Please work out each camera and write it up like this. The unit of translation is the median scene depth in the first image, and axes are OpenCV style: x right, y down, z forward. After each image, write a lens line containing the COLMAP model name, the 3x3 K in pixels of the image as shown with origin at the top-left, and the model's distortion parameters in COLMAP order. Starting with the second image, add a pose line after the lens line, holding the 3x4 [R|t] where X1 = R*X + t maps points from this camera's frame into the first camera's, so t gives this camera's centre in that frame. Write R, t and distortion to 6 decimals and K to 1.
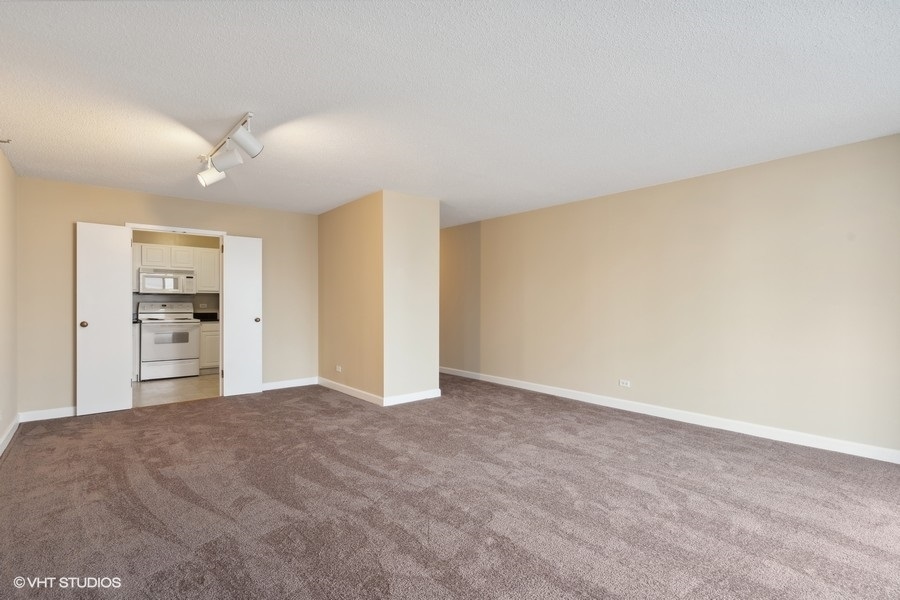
lens RADIAL K [[431.8, 0, 450.0], [0, 431.8, 300.0], [0, 0, 1]] dist [-0.000188, 0.000226]
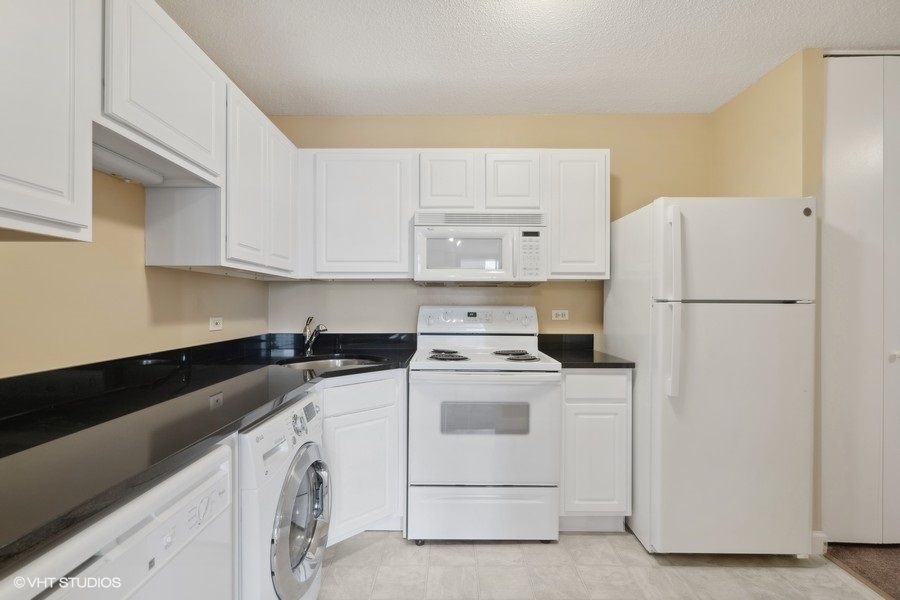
lens RADIAL K [[406.7, 0, 442.9], [0, 406.7, 304.6], [0, 0, 1]] dist [-0.001020, 0.000578]
pose [[0.745612, 0.000249, -0.666380, -0.579366], [0.004624, 0.999974, 0.005548, 0.002582], [0.666364, -0.007217, 0.745592, 0.938906]]
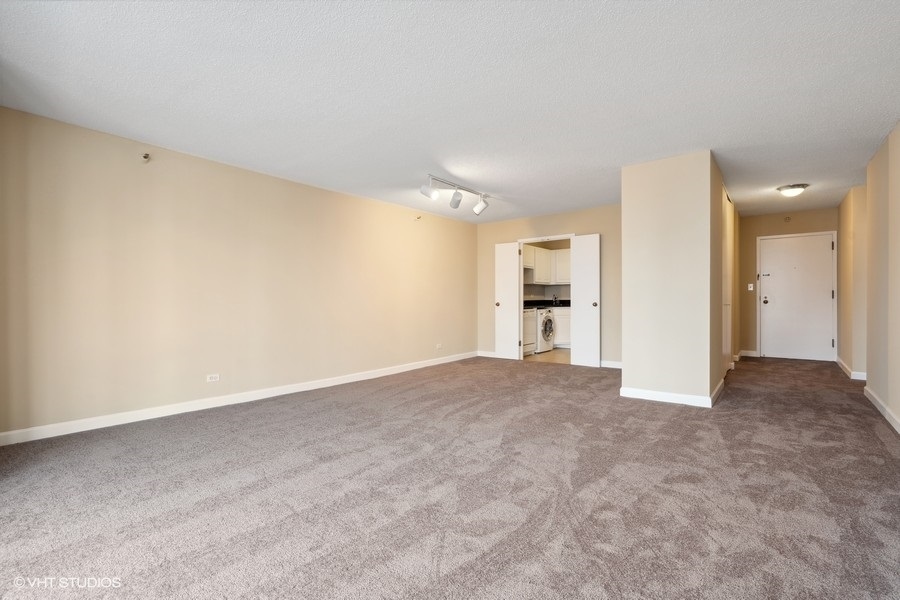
lens RADIAL K [[426.8, 0, 452.9], [0, 426.8, 296.1], [0, 0, 1]] dist [-0.002647, -0.000007]
pose [[0.206402, -0.001203, -0.978466, 0.635196], [0.015620, 0.999876, 0.002065, 0.015577], [0.978342, -0.015710, 0.206396, 0.403428]]
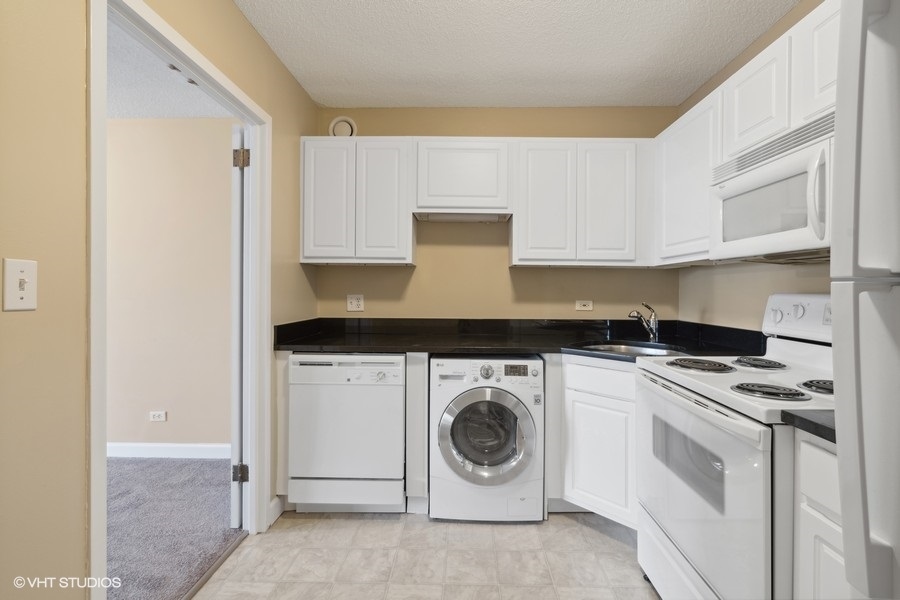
lens RADIAL K [[426.8, 0, 452.9], [0, 426.8, 296.1], [0, 0, 1]] dist [-0.002647, -0.000007]
pose [[-0.668565, 0.014252, -0.743517, -0.500339], [0.007456, 0.999895, 0.012462, 0.002825], [0.743617, 0.002788, -0.668600, 1.322410]]
